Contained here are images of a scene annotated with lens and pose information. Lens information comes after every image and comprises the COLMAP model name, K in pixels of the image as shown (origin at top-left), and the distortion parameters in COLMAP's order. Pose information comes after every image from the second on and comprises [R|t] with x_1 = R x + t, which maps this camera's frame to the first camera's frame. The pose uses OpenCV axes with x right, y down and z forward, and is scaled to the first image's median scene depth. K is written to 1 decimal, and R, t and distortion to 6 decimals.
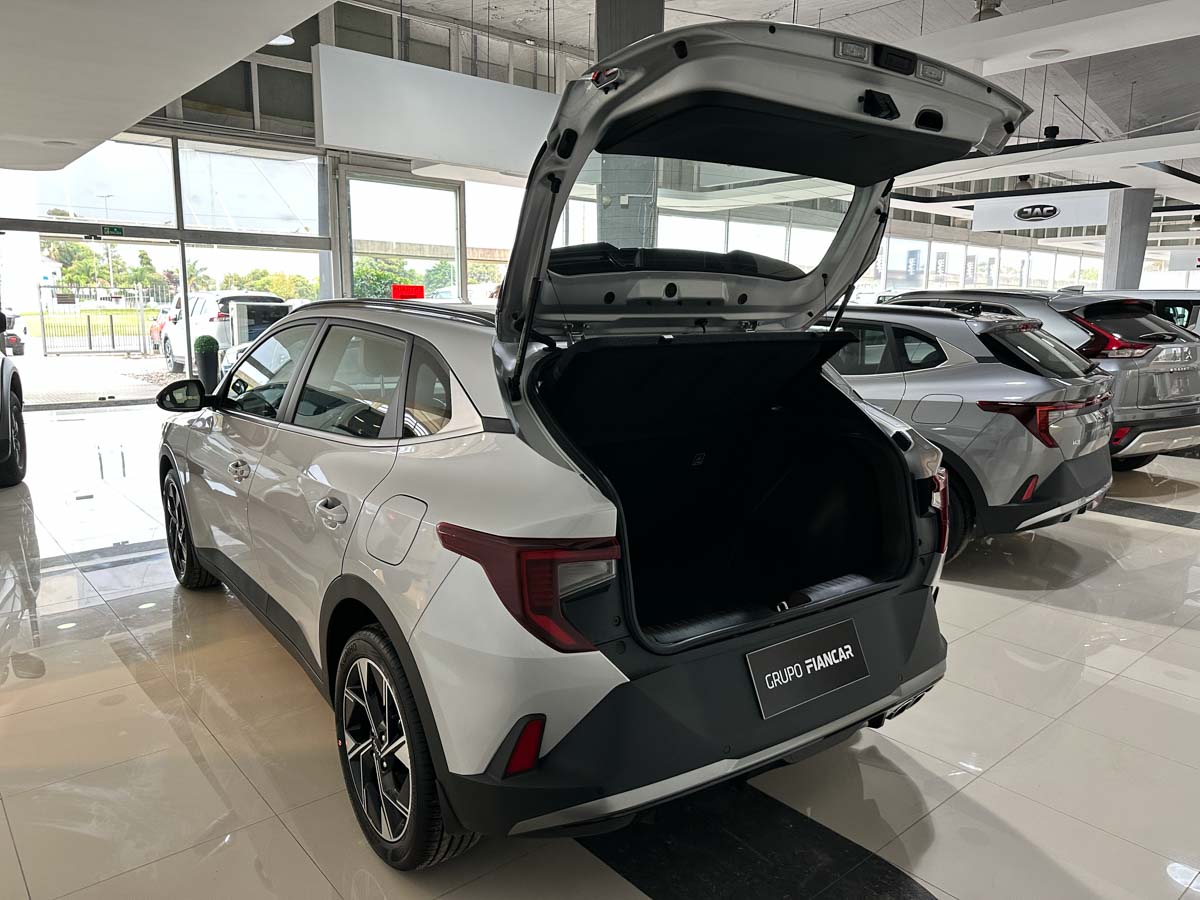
lens RADIAL K [[856.9, 0, 595.5], [0, 856.9, 441.2], [0, 0, 1]] dist [0.041910, -0.050922]
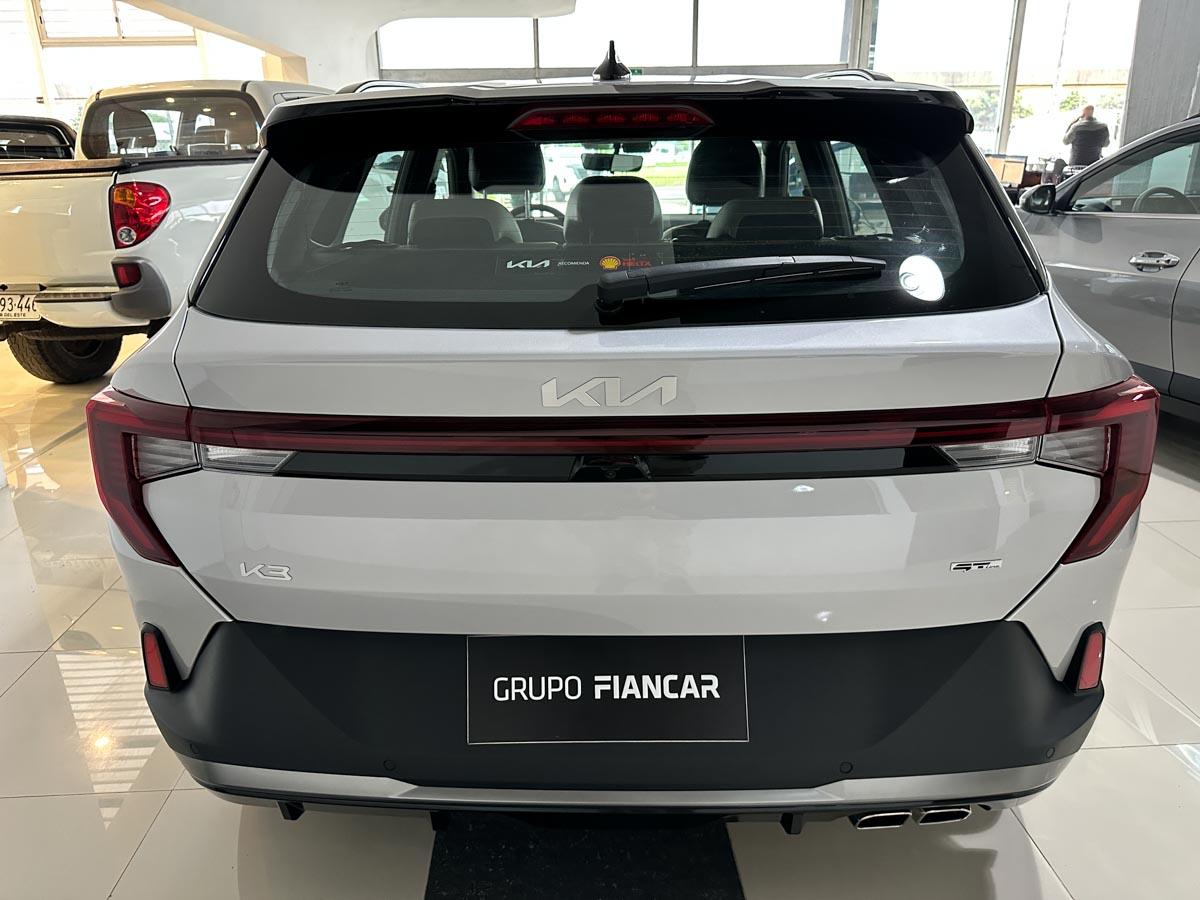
lens RADIAL K [[856.9, 0, 602.9], [0, 856.9, 447.4], [0, 0, 1]] dist [0.041910, -0.050922]
pose [[0.787605, 0.175691, -0.590603, 0.448042], [-0.072316, 0.978221, 0.194560, -0.006281], [0.611923, -0.110526, 0.783157, 0.452996]]
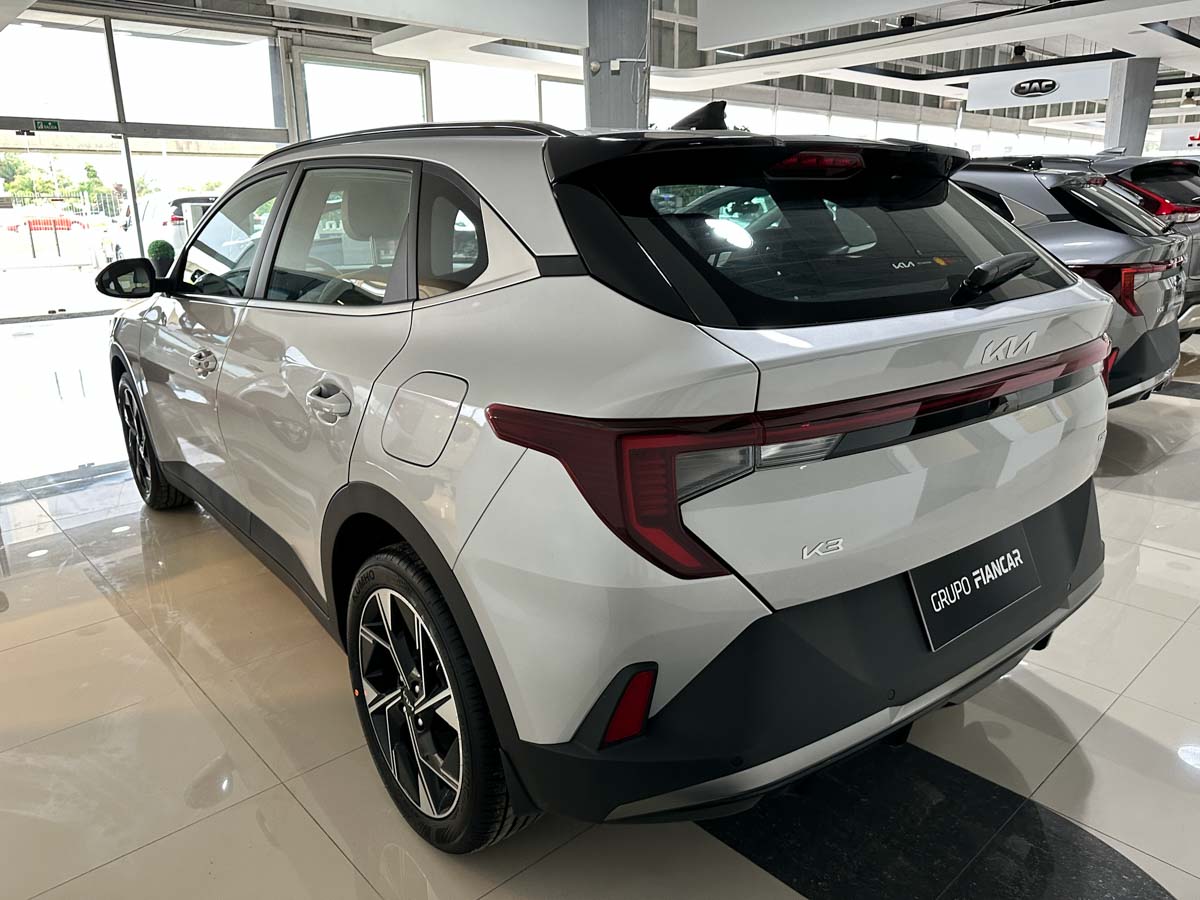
lens RADIAL K [[856.9, 0, 590.2], [0, 856.9, 435.2], [0, 0, 1]] dist [0.041910, -0.050922]
pose [[0.999149, -0.034344, 0.022851, -0.084596], [0.031924, 0.994578, 0.098973, 0.039110], [-0.026126, -0.098160, 0.994828, 0.211027]]
